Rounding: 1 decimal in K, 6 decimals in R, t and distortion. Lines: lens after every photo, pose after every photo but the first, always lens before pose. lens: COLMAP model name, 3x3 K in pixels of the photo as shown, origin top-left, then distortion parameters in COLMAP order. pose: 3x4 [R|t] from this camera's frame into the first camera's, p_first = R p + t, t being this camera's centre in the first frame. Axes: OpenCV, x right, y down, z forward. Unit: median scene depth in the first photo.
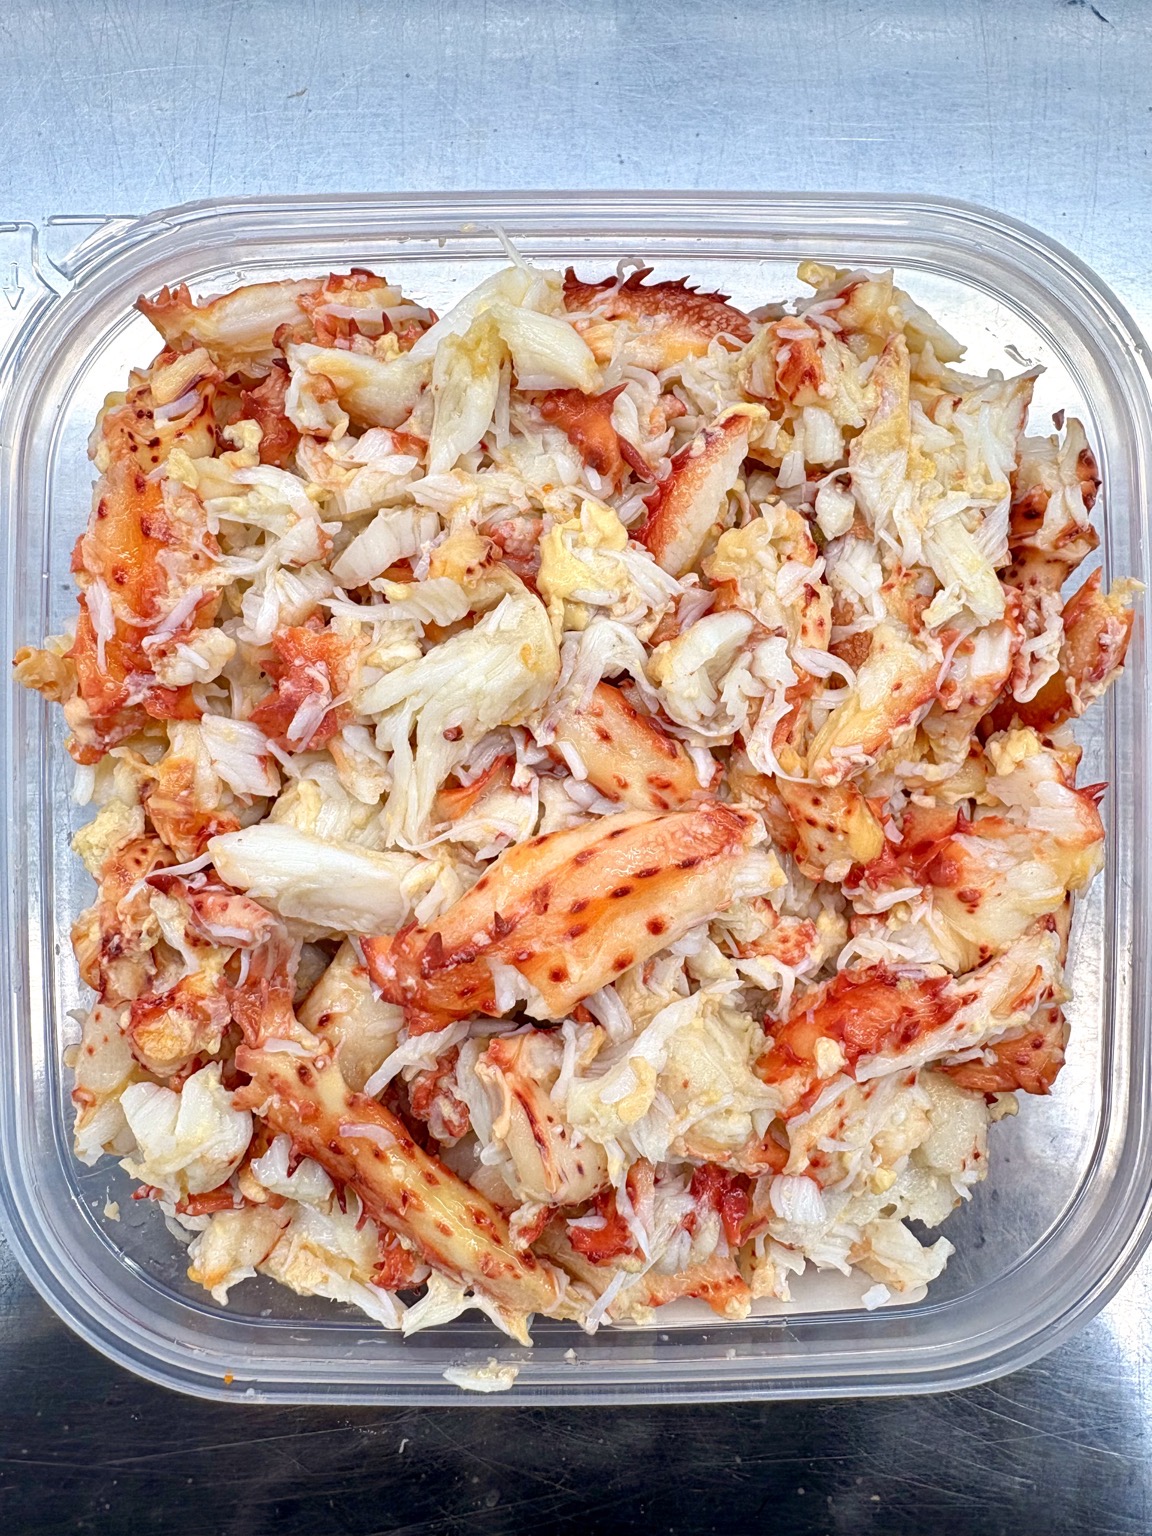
lens RADIAL K [[1157.9, 0, 575.2], [0, 1157.9, 765.8], [0, 0, 1]] dist [0.000981, -0.005414]
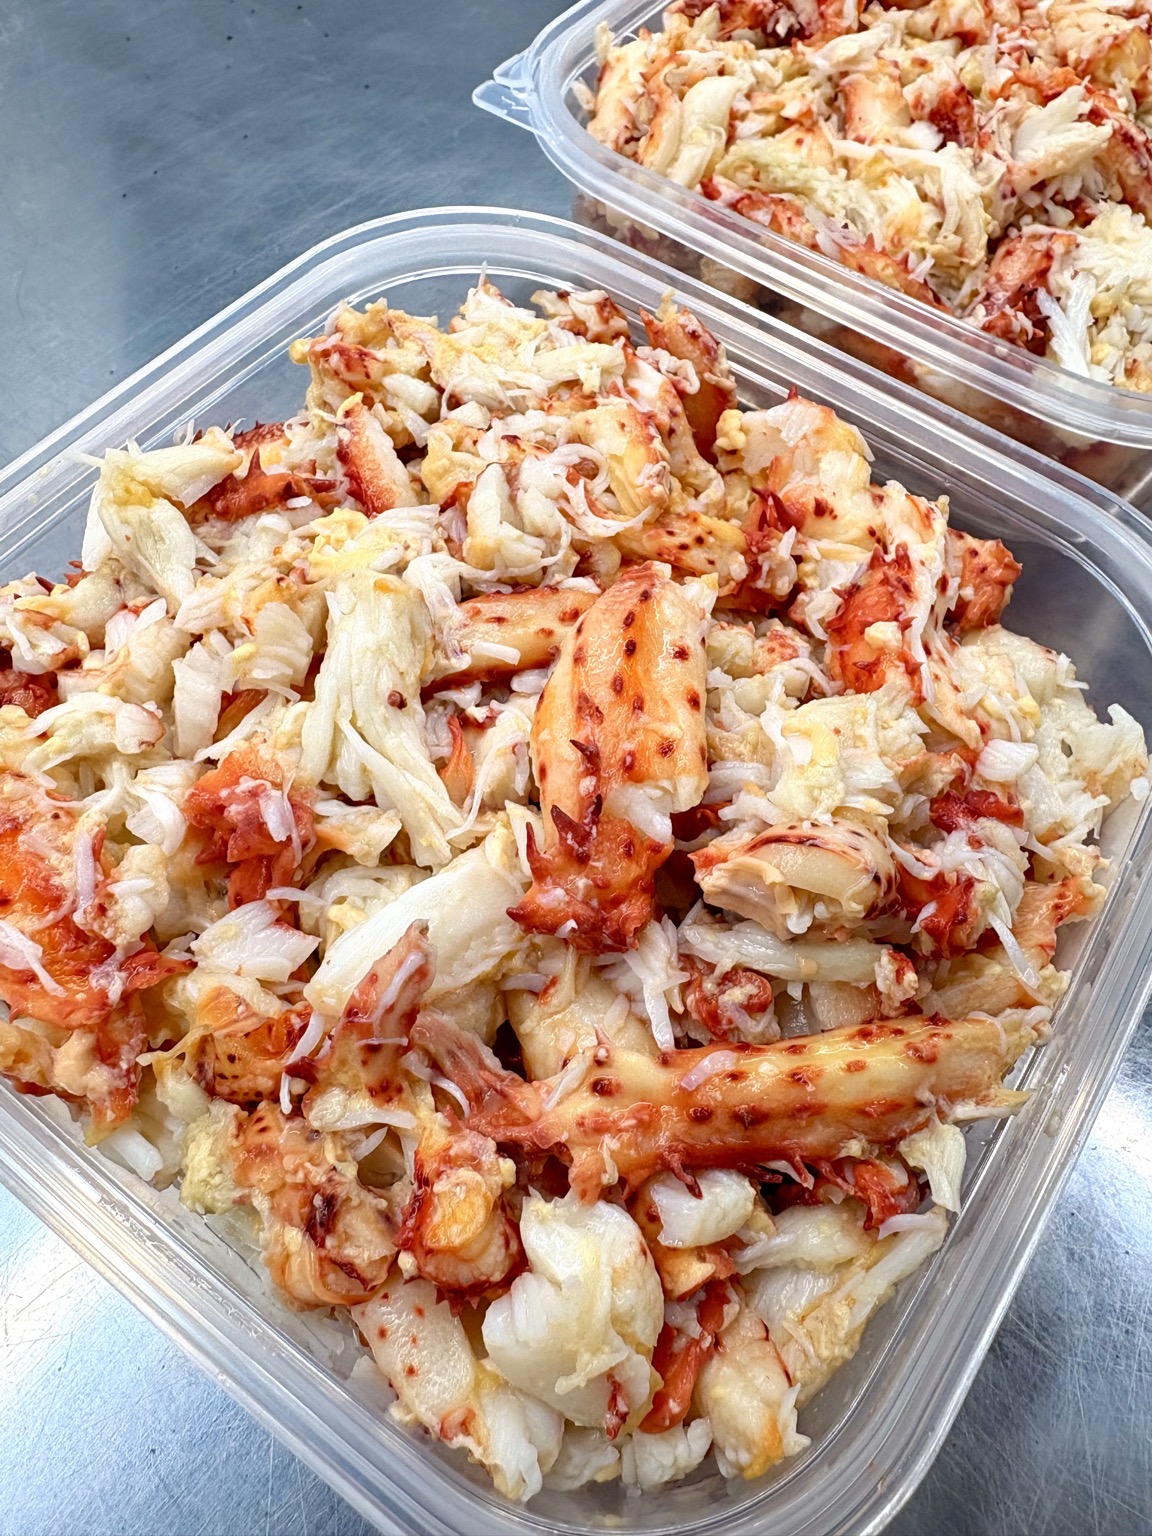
lens RADIAL K [[1157.9, 0, 641.3], [0, 1157.9, 702.8], [0, 0, 1]] dist [0.000981, -0.005414]
pose [[0.562974, -0.691011, 0.453392, -0.405075], [0.825593, 0.495526, -0.269908, 0.379009], [-0.038158, 0.526268, 0.849462, 0.173298]]
